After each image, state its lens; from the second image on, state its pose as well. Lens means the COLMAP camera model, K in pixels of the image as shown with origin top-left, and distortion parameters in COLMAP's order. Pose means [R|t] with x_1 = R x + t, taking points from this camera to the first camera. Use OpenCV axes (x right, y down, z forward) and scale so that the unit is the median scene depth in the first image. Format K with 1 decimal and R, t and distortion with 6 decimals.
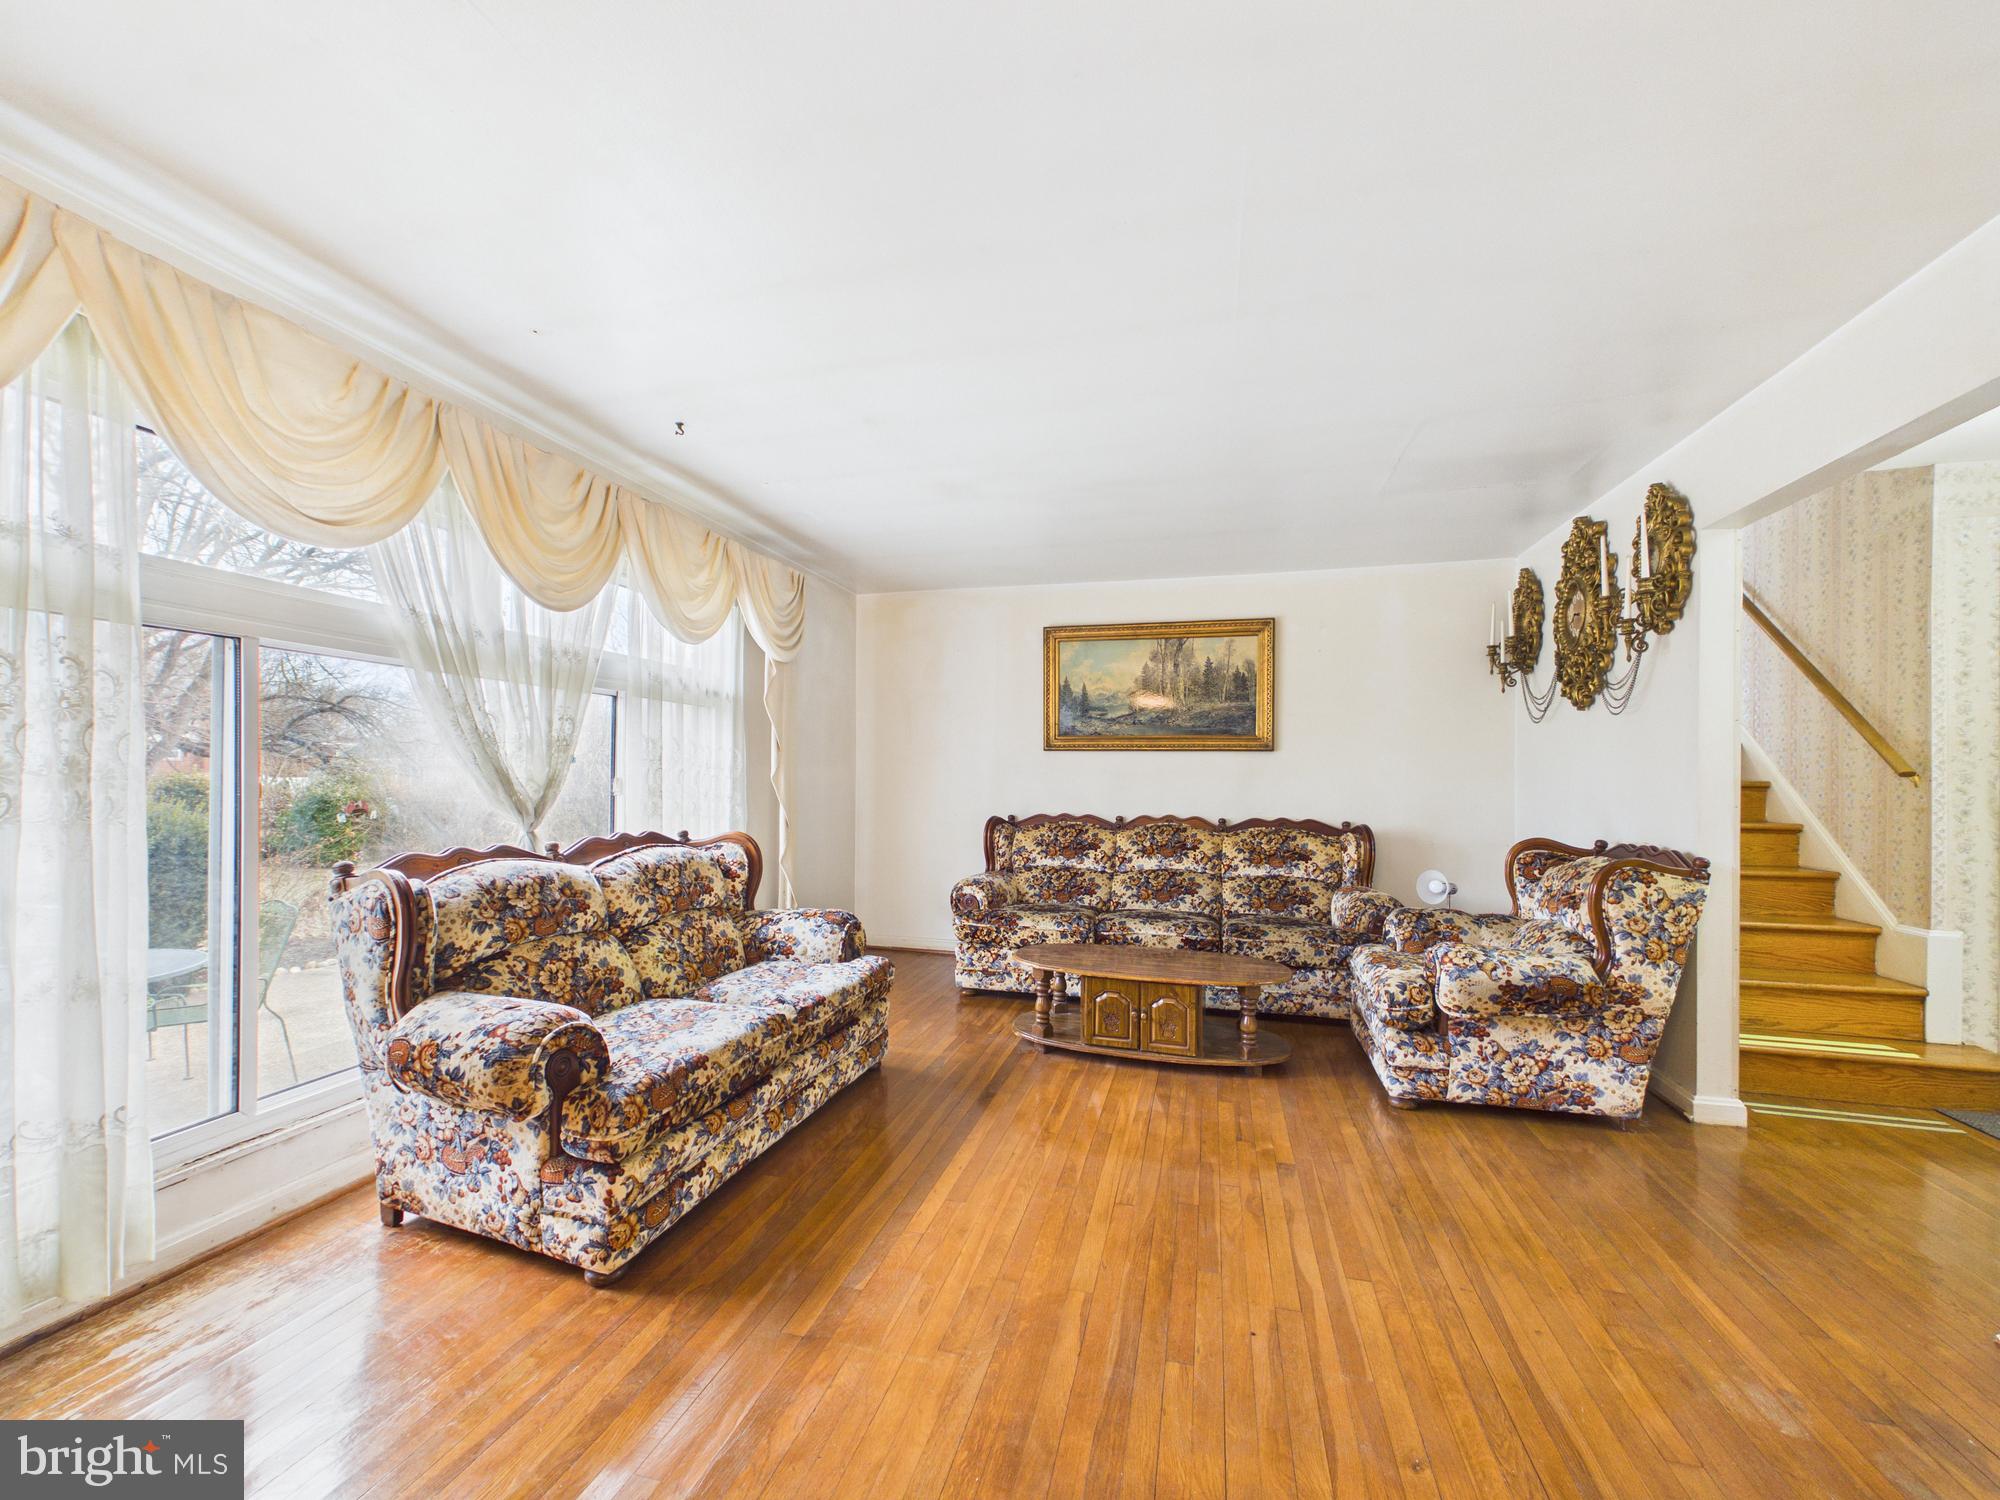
lens RADIAL K [[802.5, 0, 997.3], [0, 802.5, 775.2], [0, 0, 1]] dist [0.000214, 0.000124]
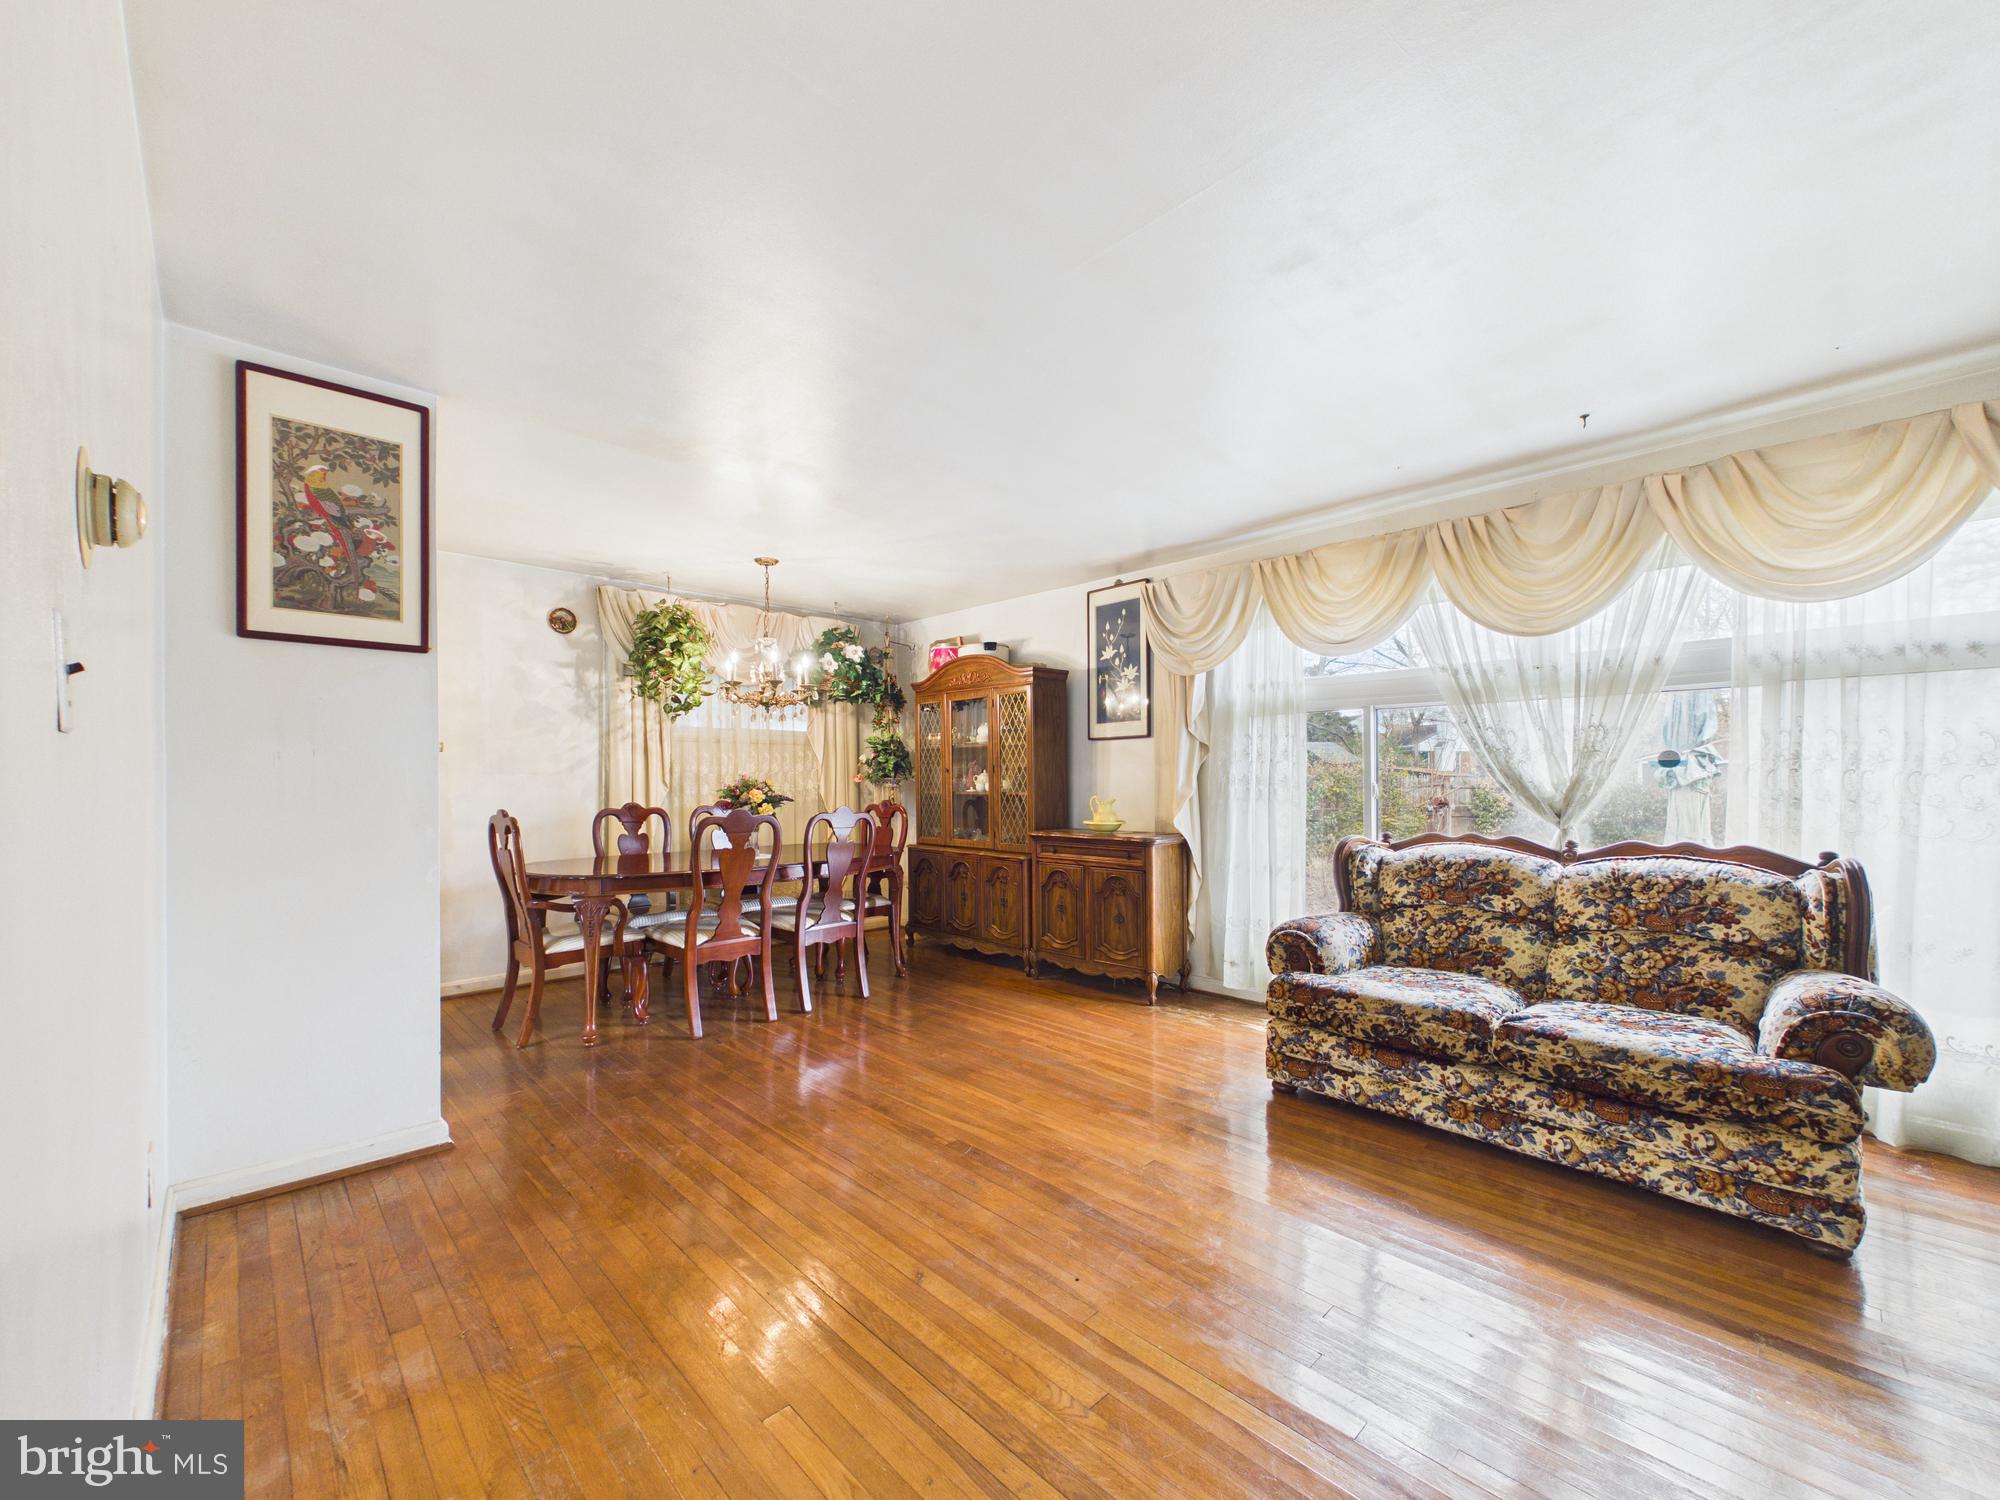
lens RADIAL K [[805.4, 0, 997.6], [0, 805.4, 780.9], [0, 0, 1]] dist [0.000999, 0.000315]
pose [[-0.514448, -0.005554, -0.857504, 0.717756], [0.002294, 0.999967, -0.007853, 0.007753], [0.857519, -0.006007, -0.514418, 0.796805]]
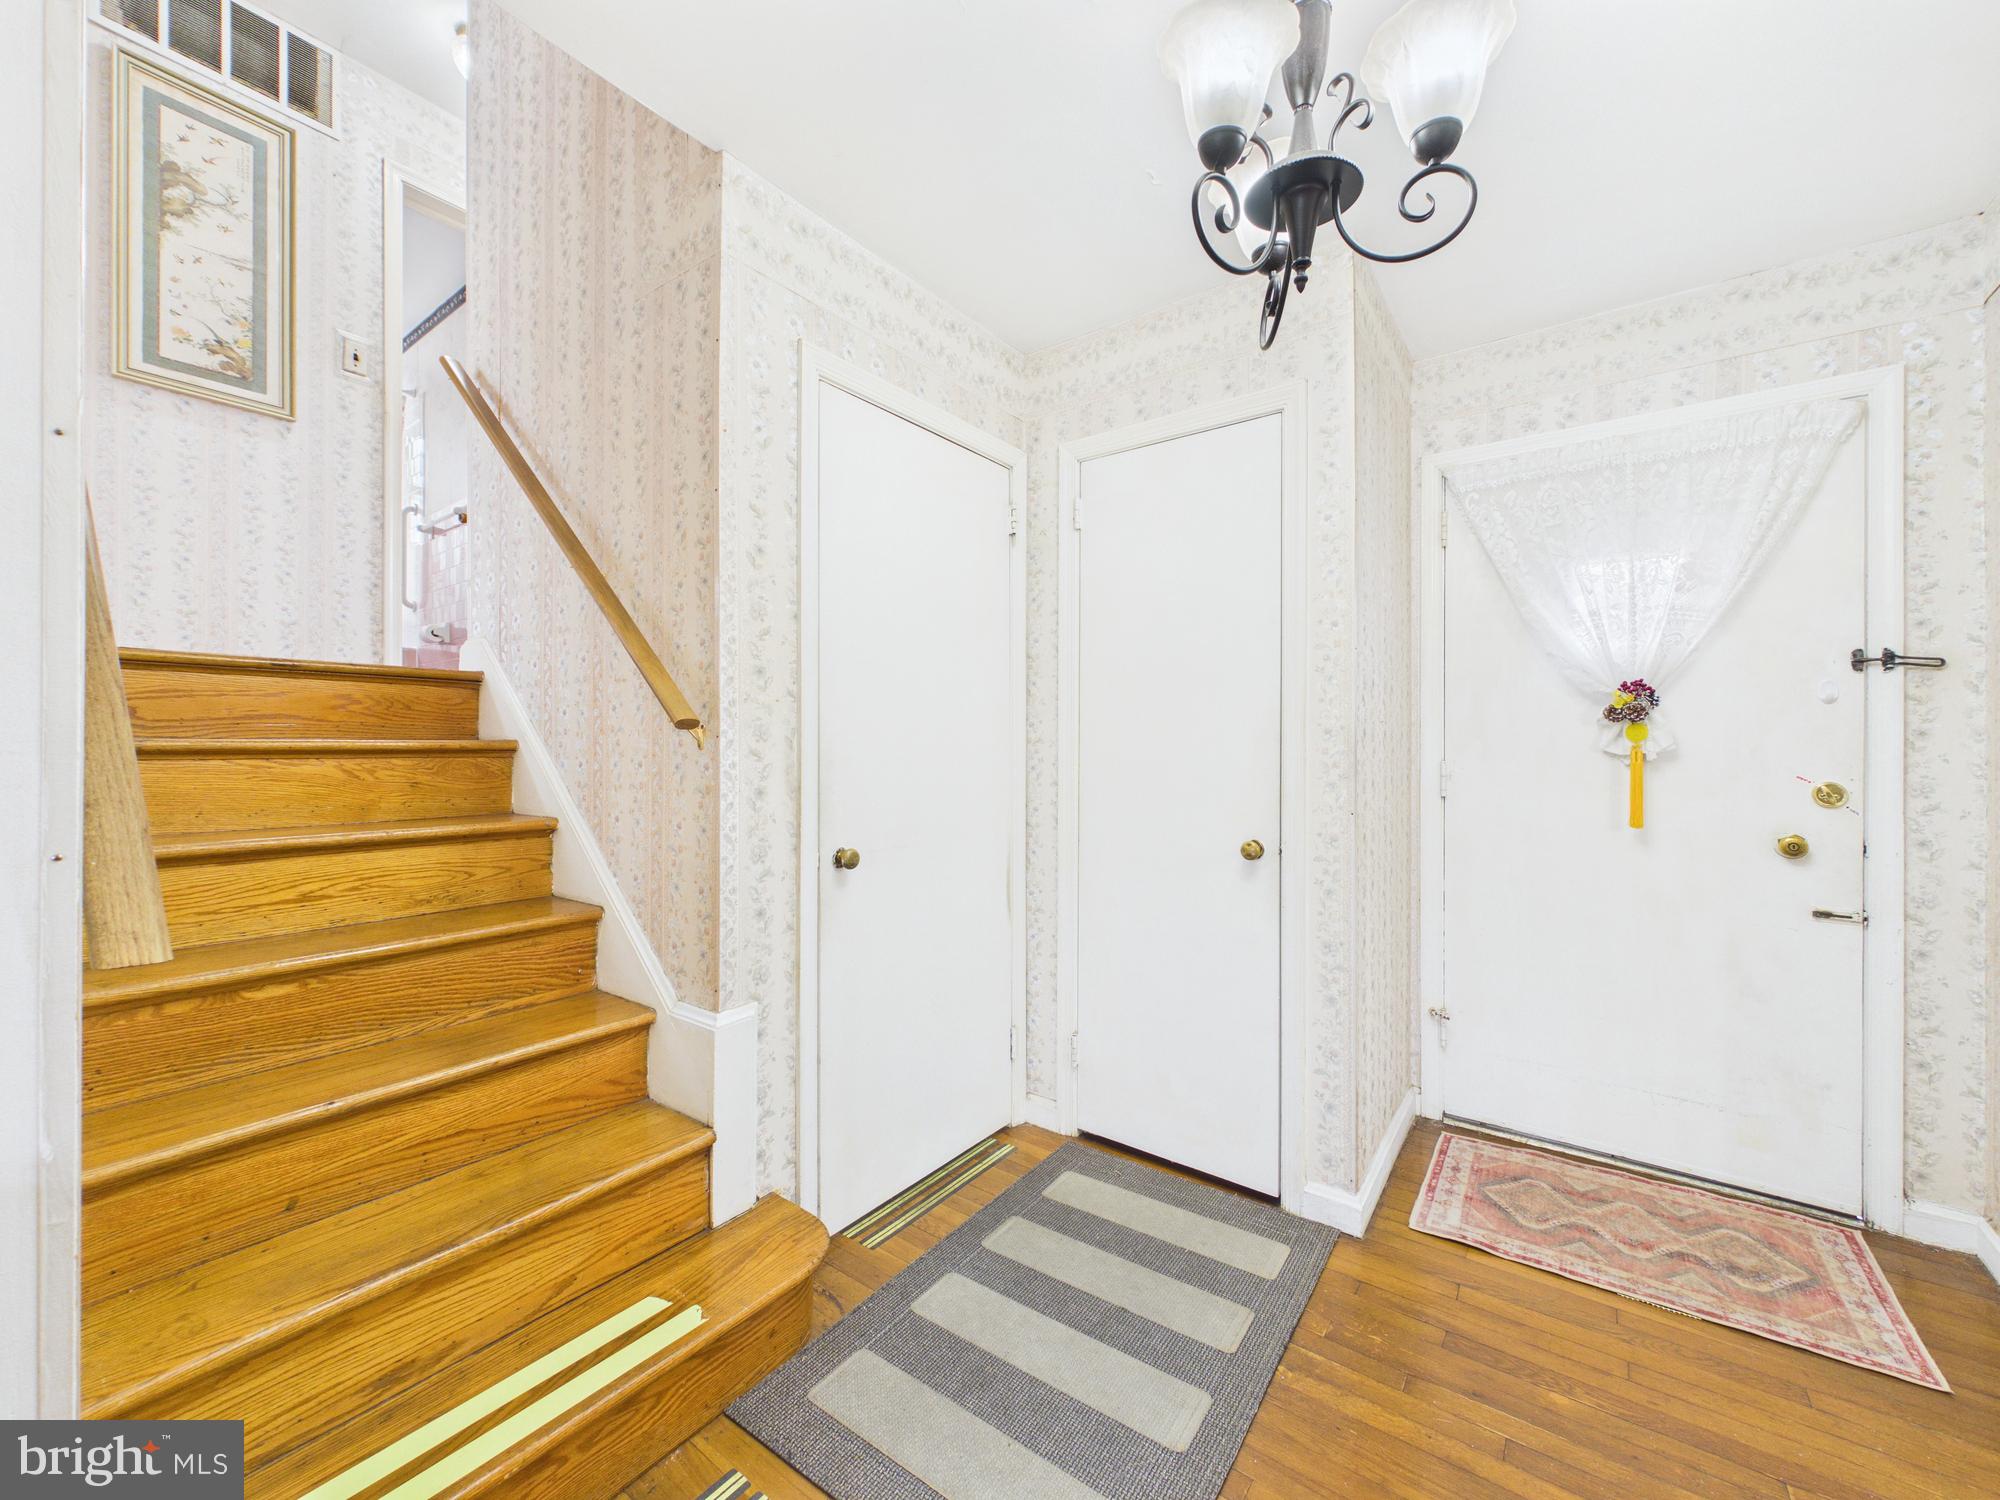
lens RADIAL K [[798.9, 0, 1003.9], [0, 798.9, 742.9], [0, 0, 1]] dist [0.003776, 0.000808]
pose [[0.359494, -0.007023, 0.933121, 0.725229], [-0.002205, 0.999962, 0.008376, 0.005894], [-0.933145, -0.005069, 0.359465, 0.623664]]
